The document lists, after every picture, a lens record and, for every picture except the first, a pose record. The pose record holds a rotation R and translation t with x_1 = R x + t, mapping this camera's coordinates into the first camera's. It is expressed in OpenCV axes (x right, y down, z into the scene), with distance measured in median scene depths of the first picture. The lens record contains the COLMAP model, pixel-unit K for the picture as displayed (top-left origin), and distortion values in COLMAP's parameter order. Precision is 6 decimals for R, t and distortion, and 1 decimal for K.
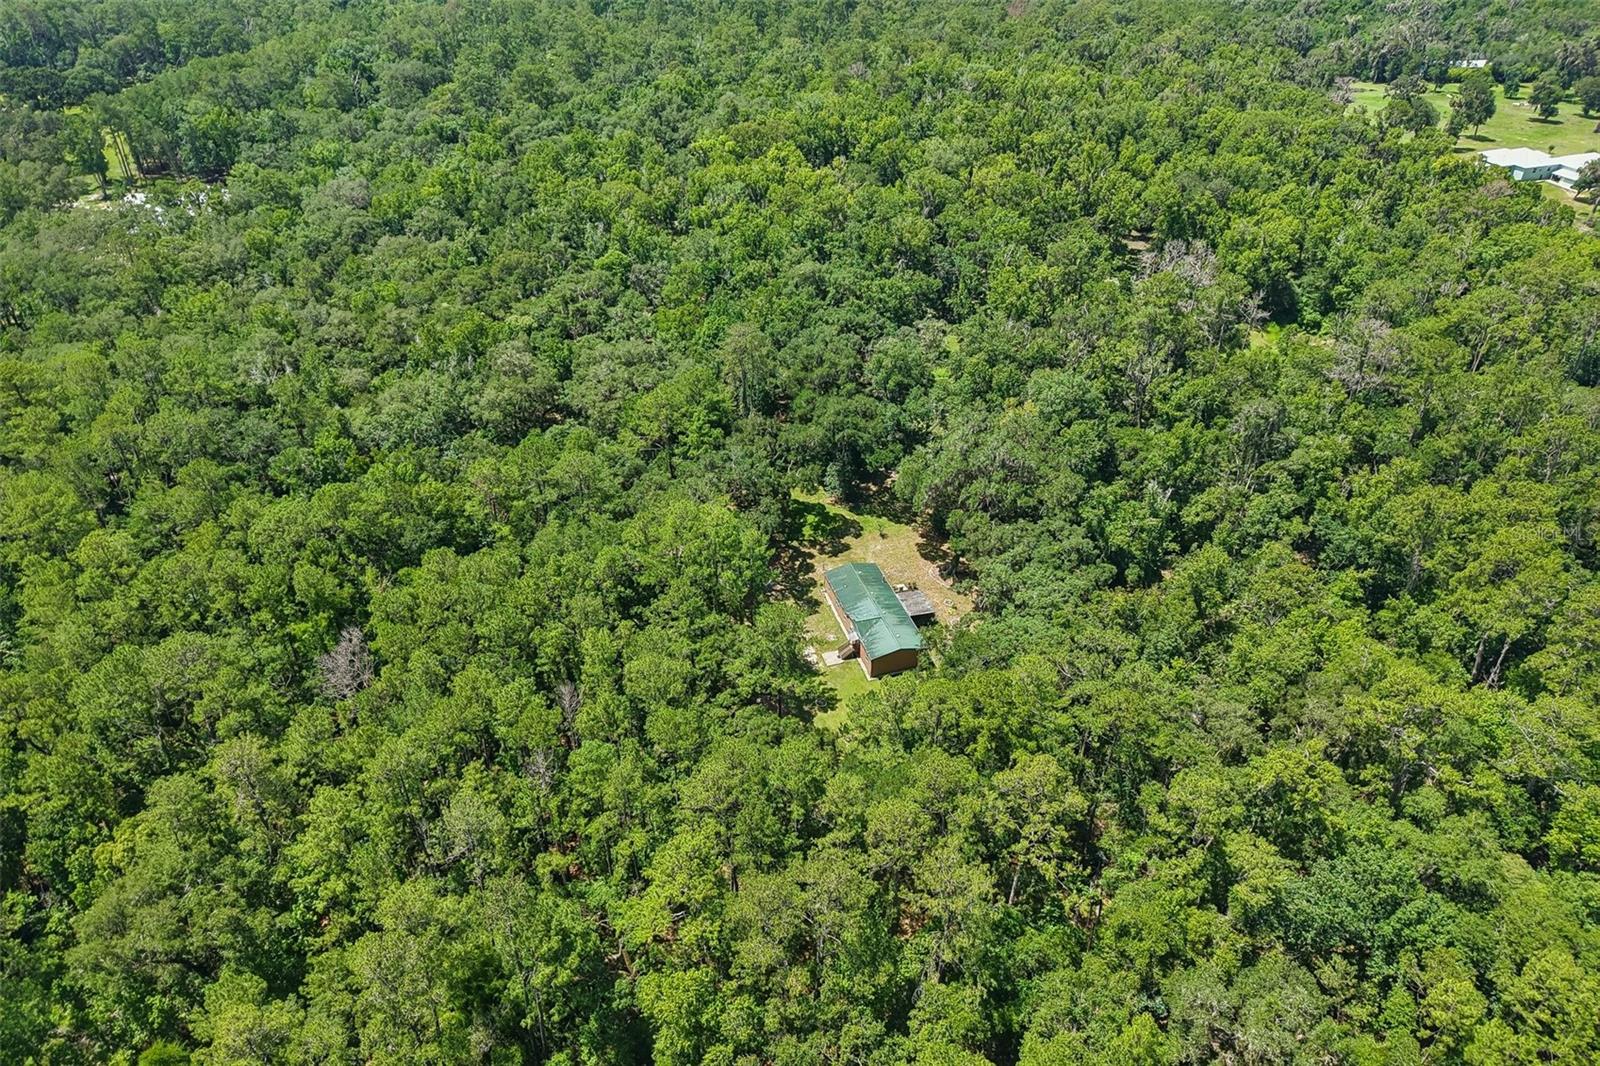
lens RADIAL K [[1035.0, 0, 796.7], [0, 1035.0, 528.5], [0, 0, 1]] dist [0.009891, -0.005669]
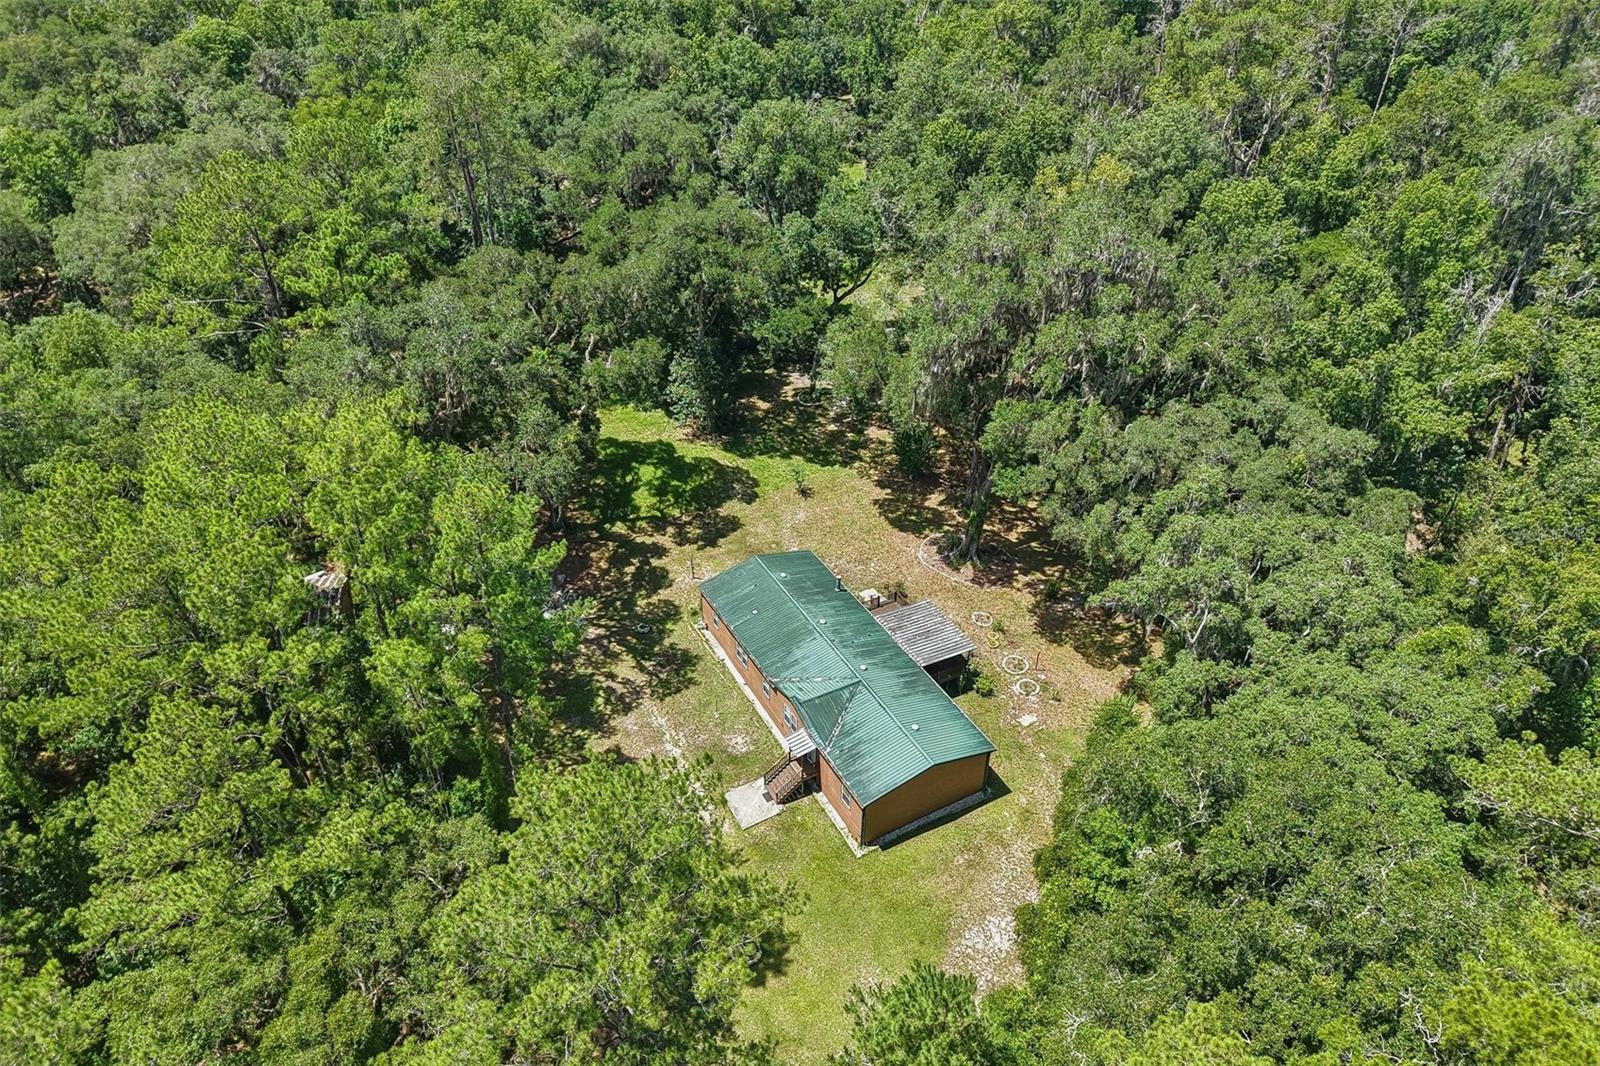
lens RADIAL K [[1035.0, 0, 808.5], [0, 1035.0, 535.6], [0, 0, 1]] dist [0.009891, -0.005669]
pose [[0.976597, -0.111616, 0.183850, -0.004685], [0.108016, 0.993711, 0.029513, 0.013389], [-0.185988, -0.008964, 0.982511, 0.541337]]
